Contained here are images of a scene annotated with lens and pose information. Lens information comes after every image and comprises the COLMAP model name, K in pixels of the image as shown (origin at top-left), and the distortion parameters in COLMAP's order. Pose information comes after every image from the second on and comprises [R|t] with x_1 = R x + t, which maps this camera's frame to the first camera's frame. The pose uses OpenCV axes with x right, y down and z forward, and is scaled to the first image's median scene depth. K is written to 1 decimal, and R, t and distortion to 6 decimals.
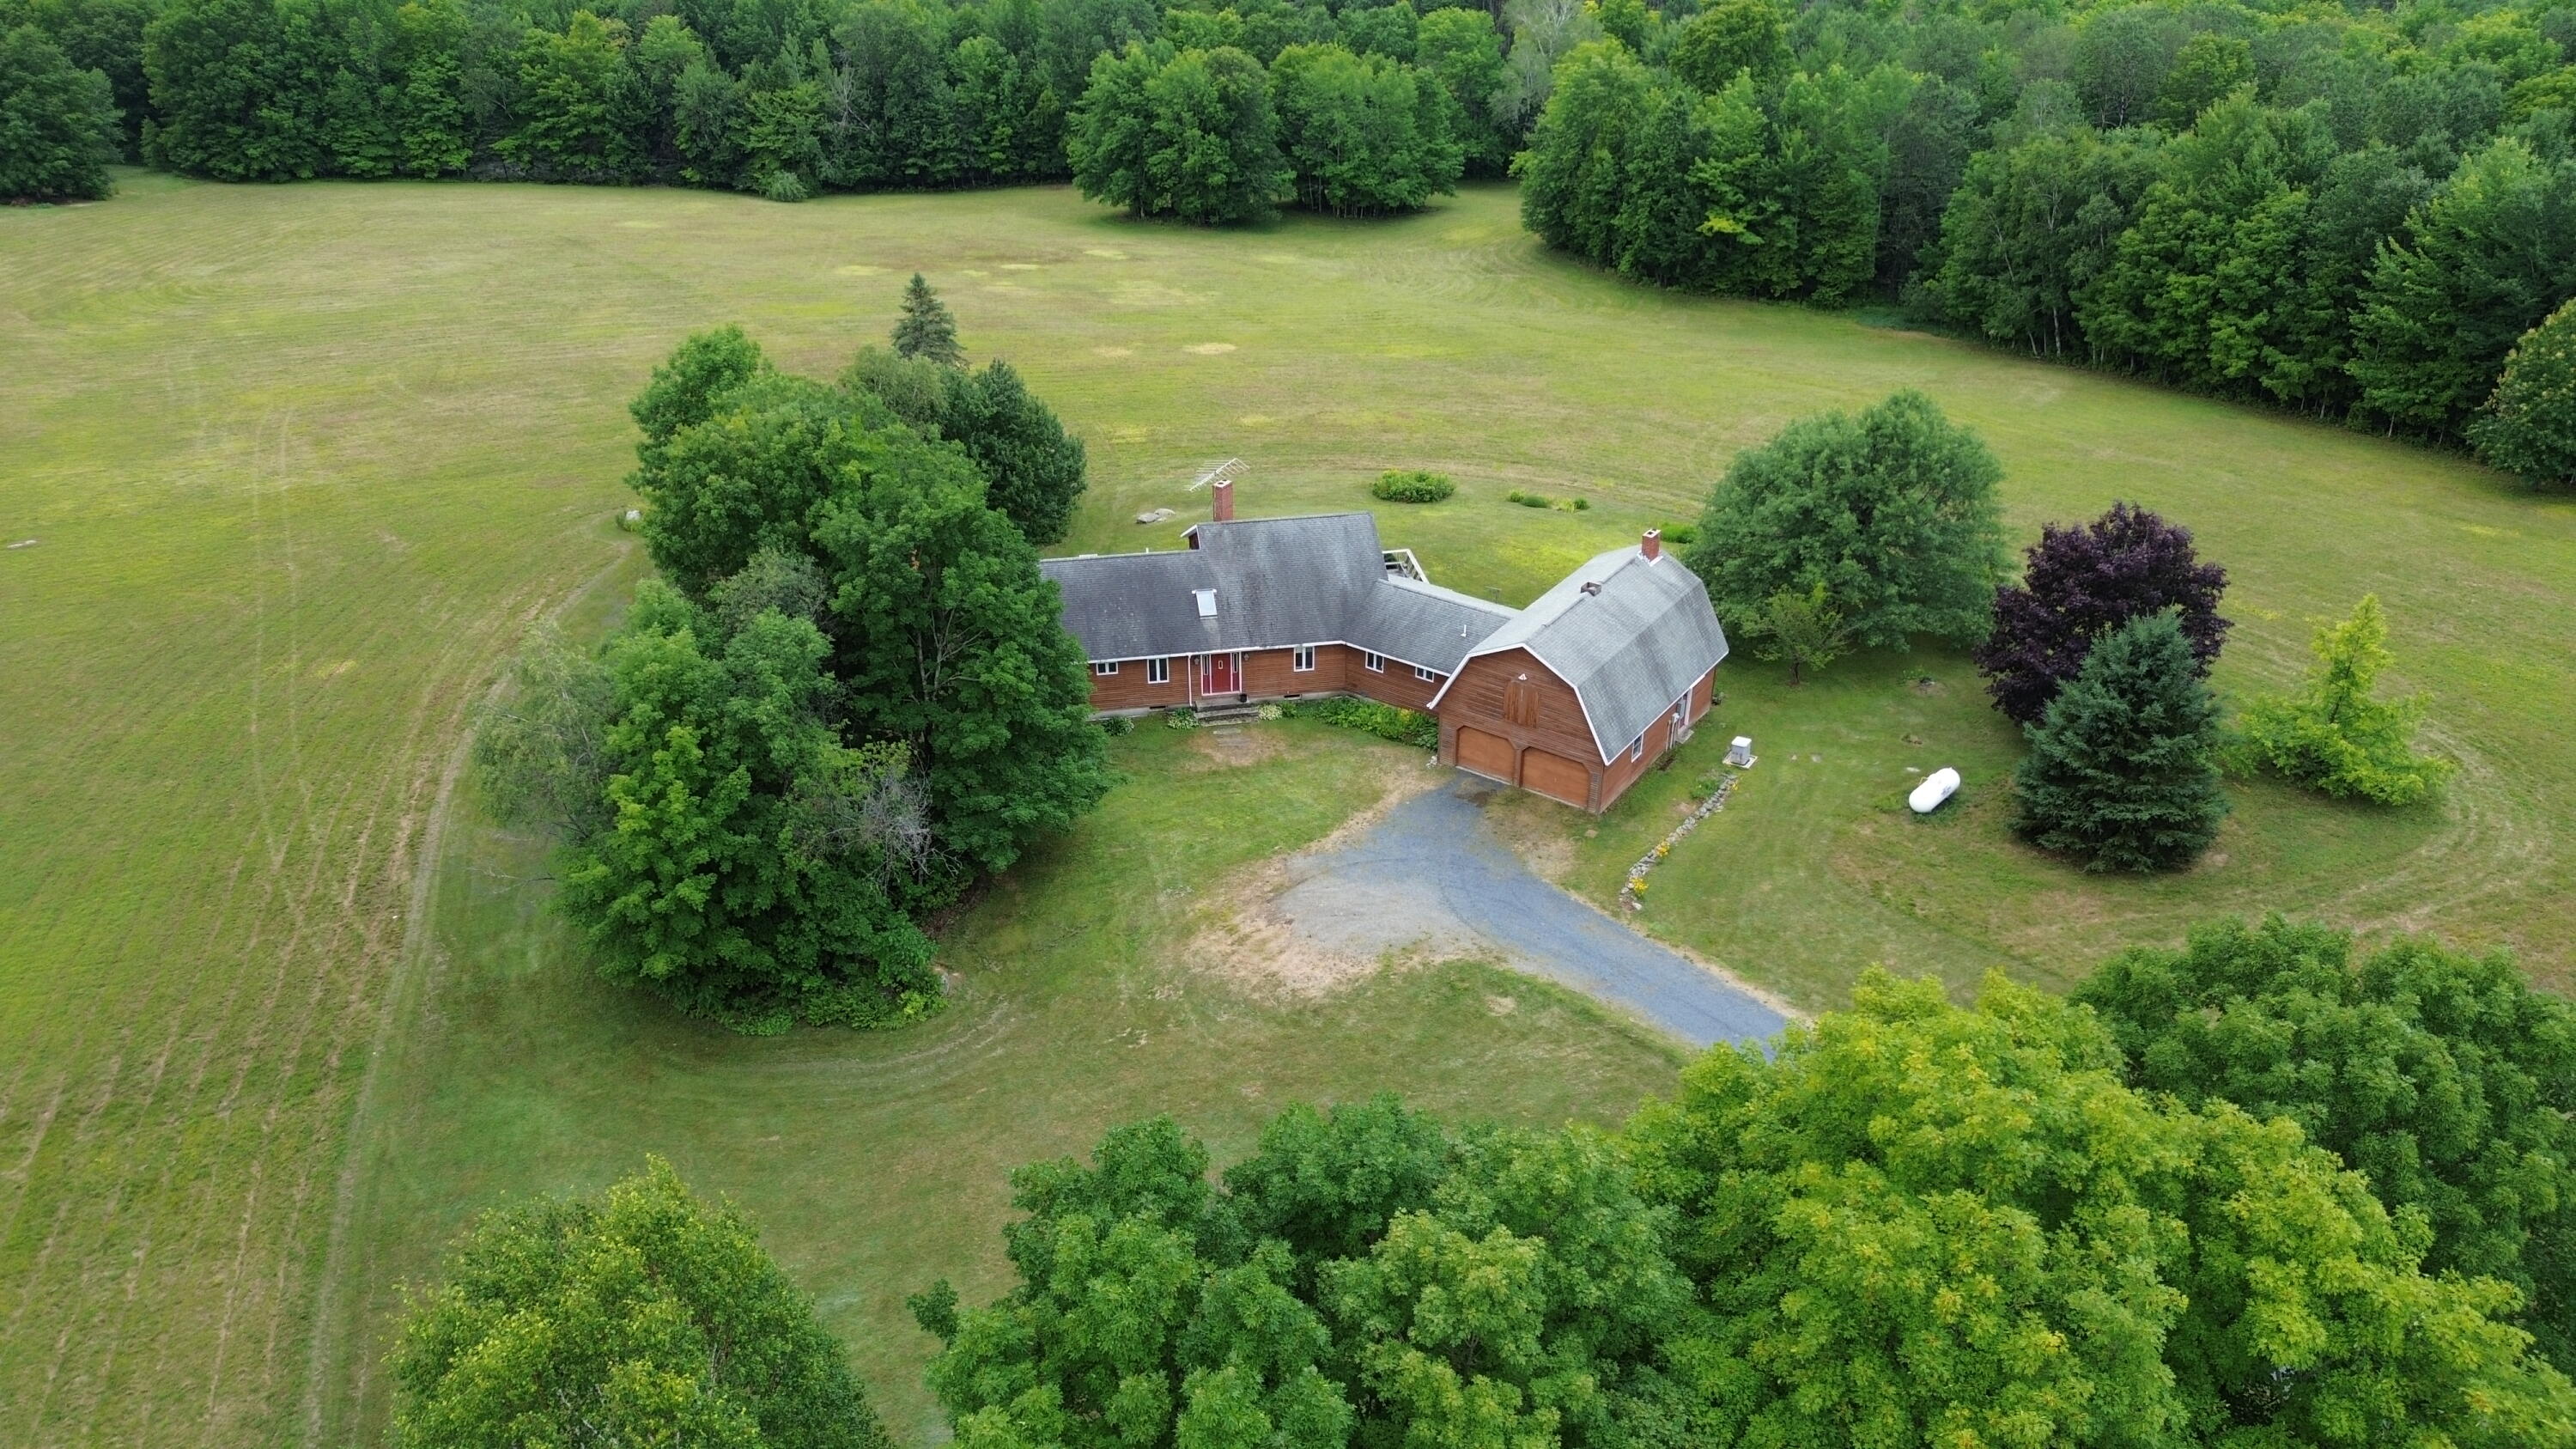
lens RADIAL K [[1817.0, 0, 1298.0], [0, 1817.0, 725.6], [0, 0, 1]] dist [0.086816, -0.096251]
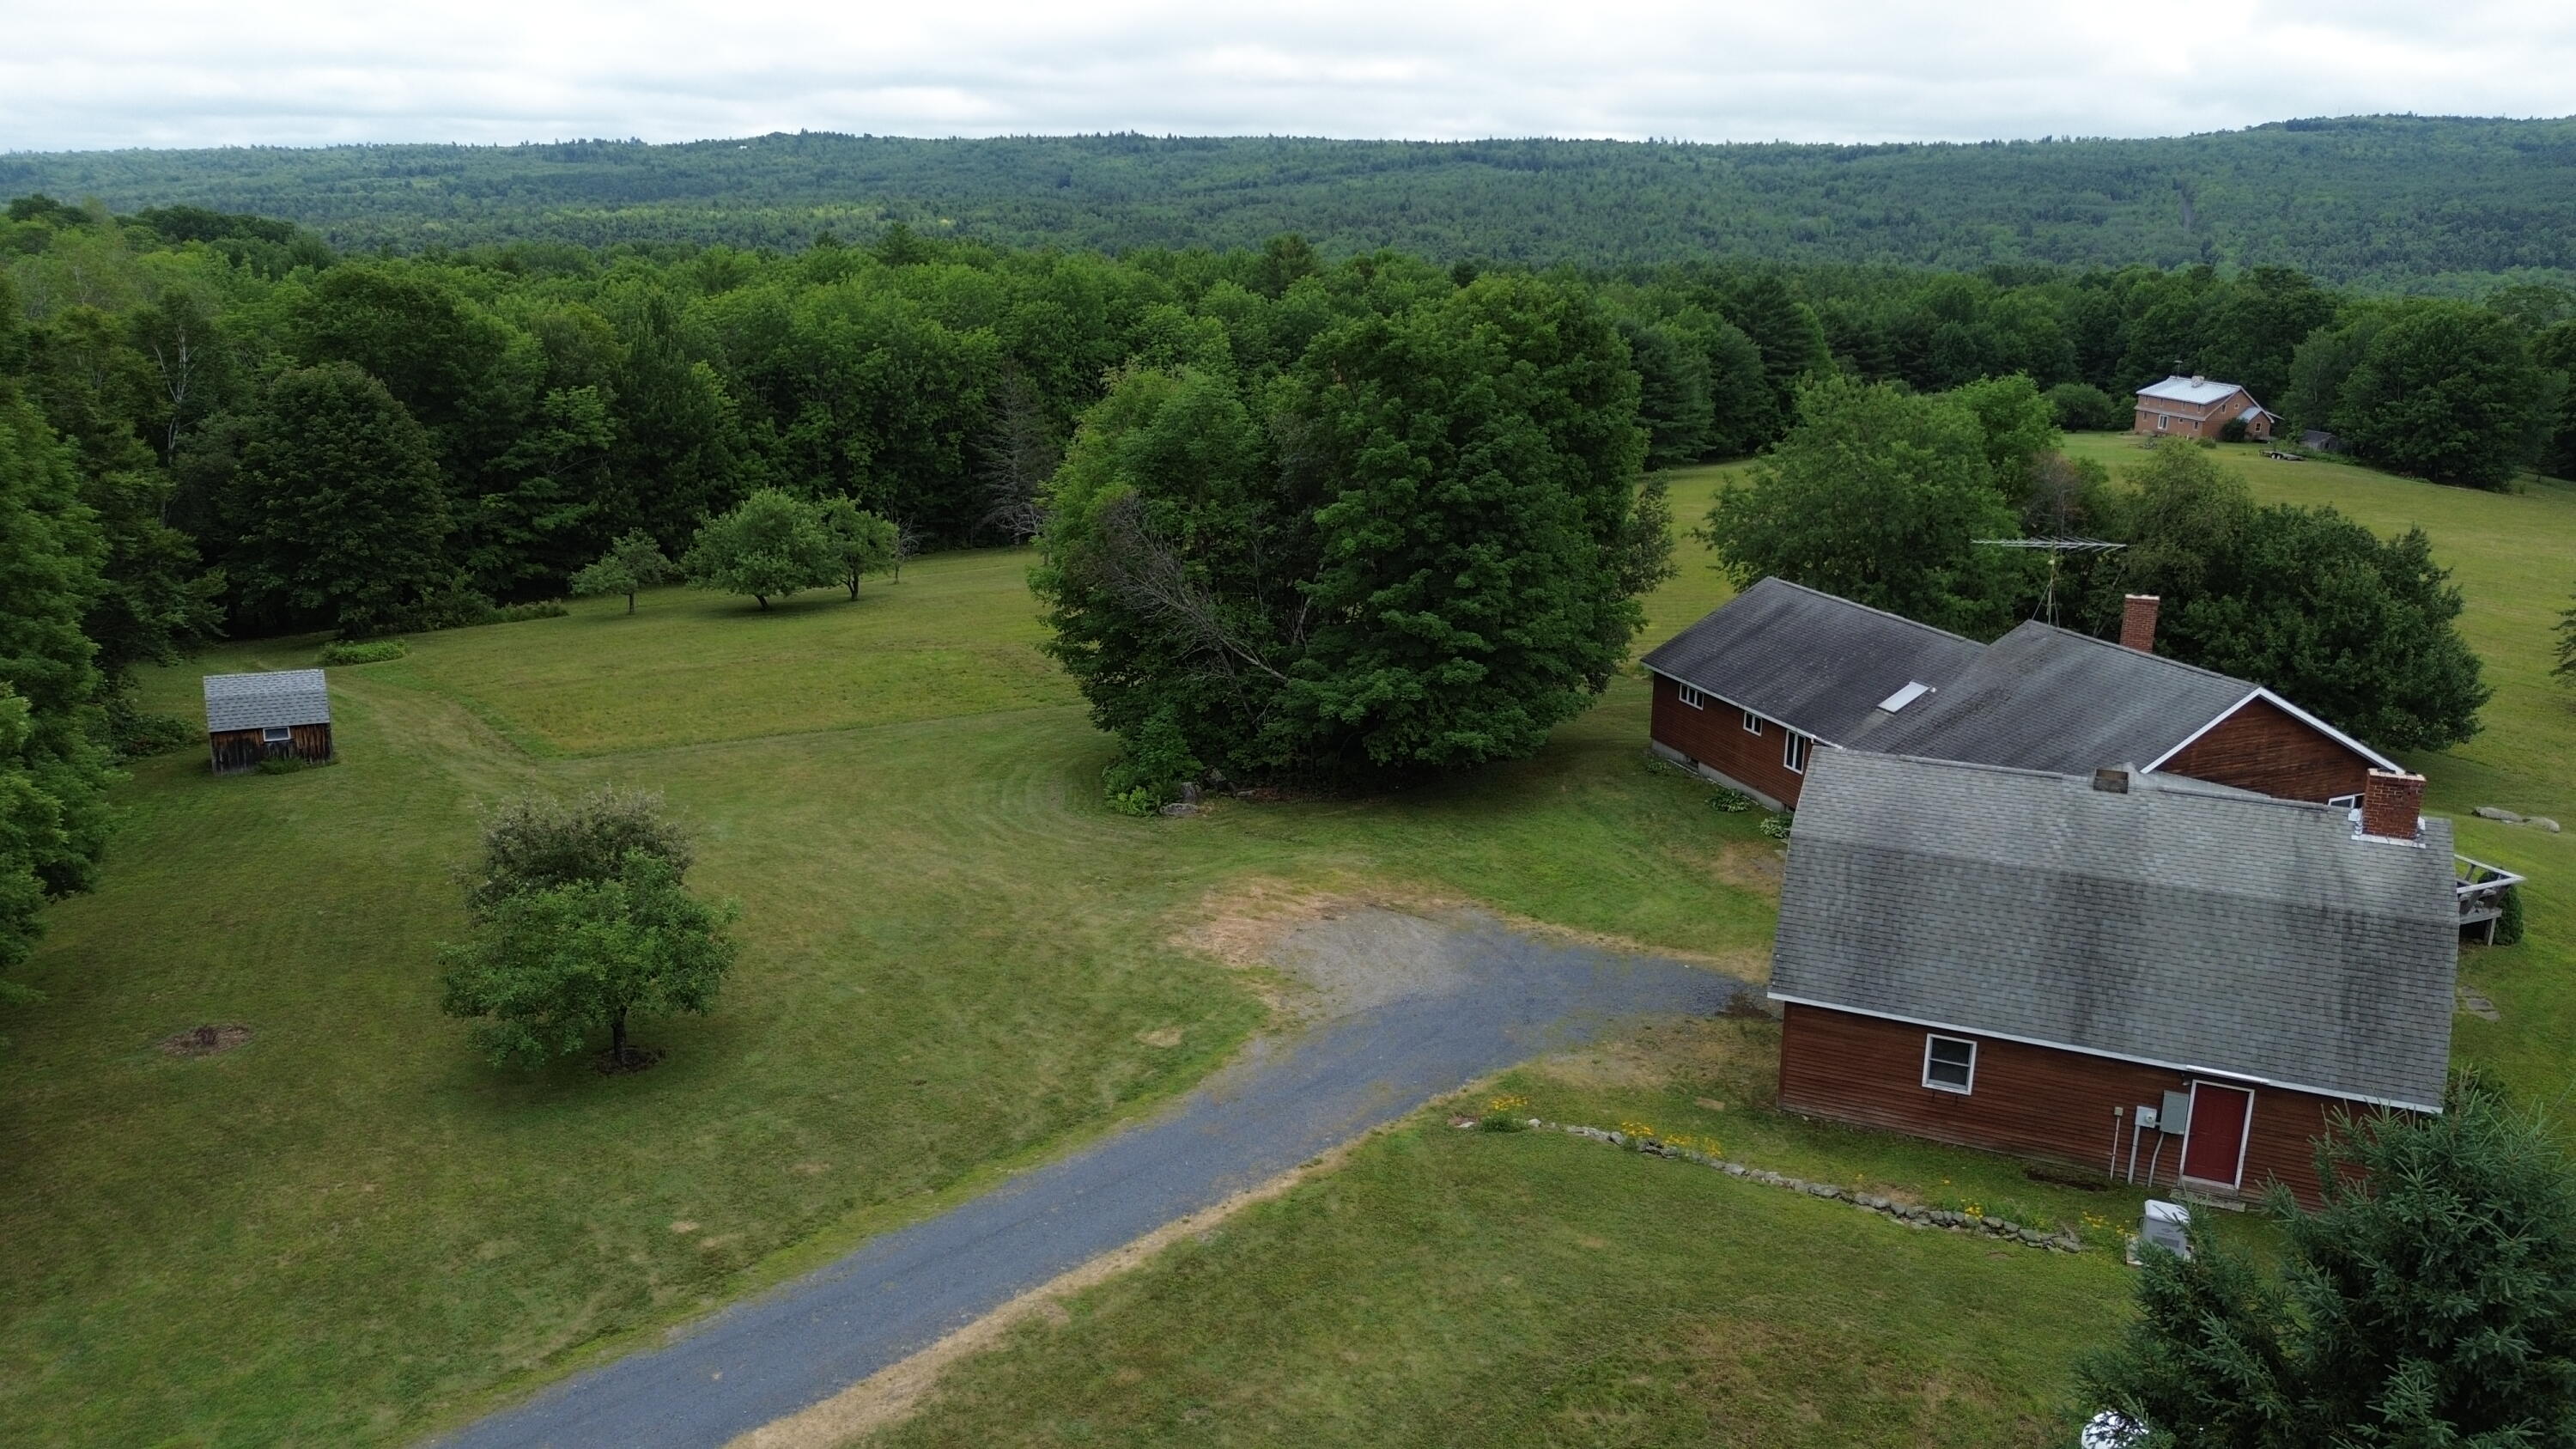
lens RADIAL K [[1817.0, 0, 1298.0], [0, 1817.0, 725.6], [0, 0, 1]] dist [0.086816, -0.096251]
pose [[0.186530, 0.273095, -0.943730, 0.209867], [-0.485943, 0.860501, 0.152962, -0.020531], [0.853853, 0.430067, 0.293218, 0.235058]]
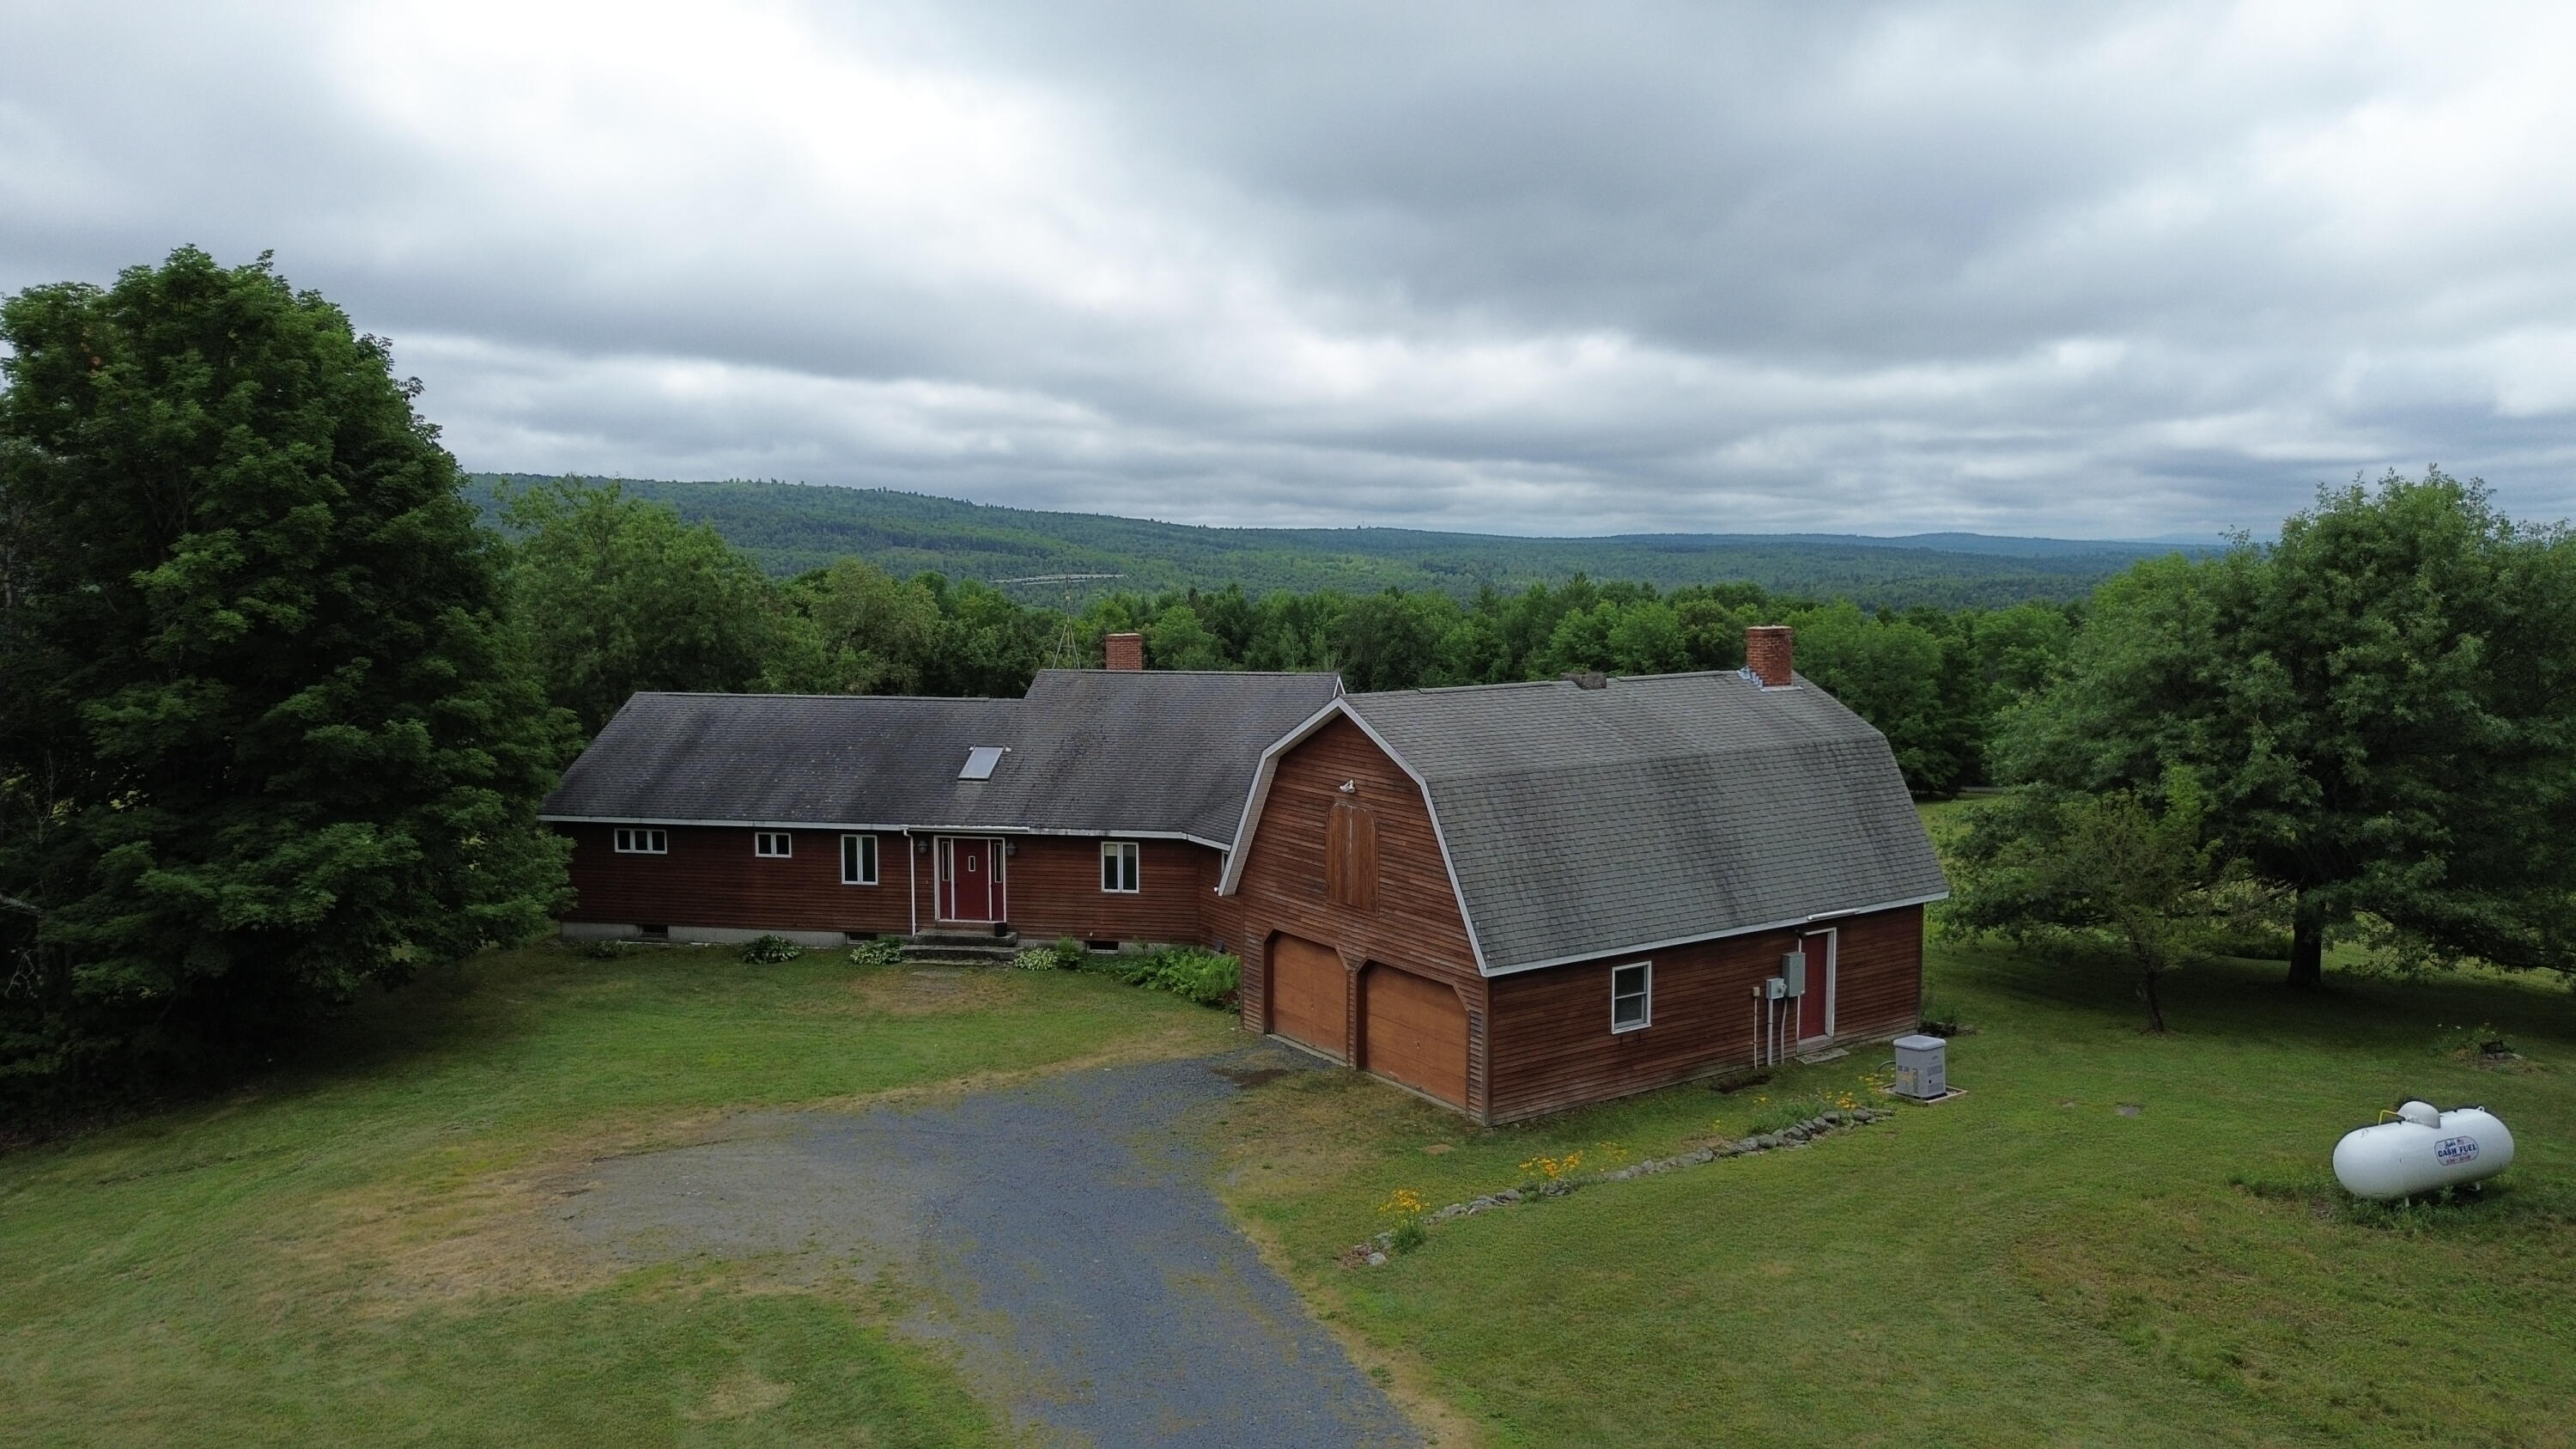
lens RADIAL K [[1817.0, 0, 1298.0], [0, 1817.0, 725.6], [0, 0, 1]] dist [0.086816, -0.096251]
pose [[0.933399, 0.032900, -0.357328, 0.092914], [-0.173454, 0.913093, -0.369019, 0.043410], [0.314133, 0.406422, 0.857987, 0.206407]]
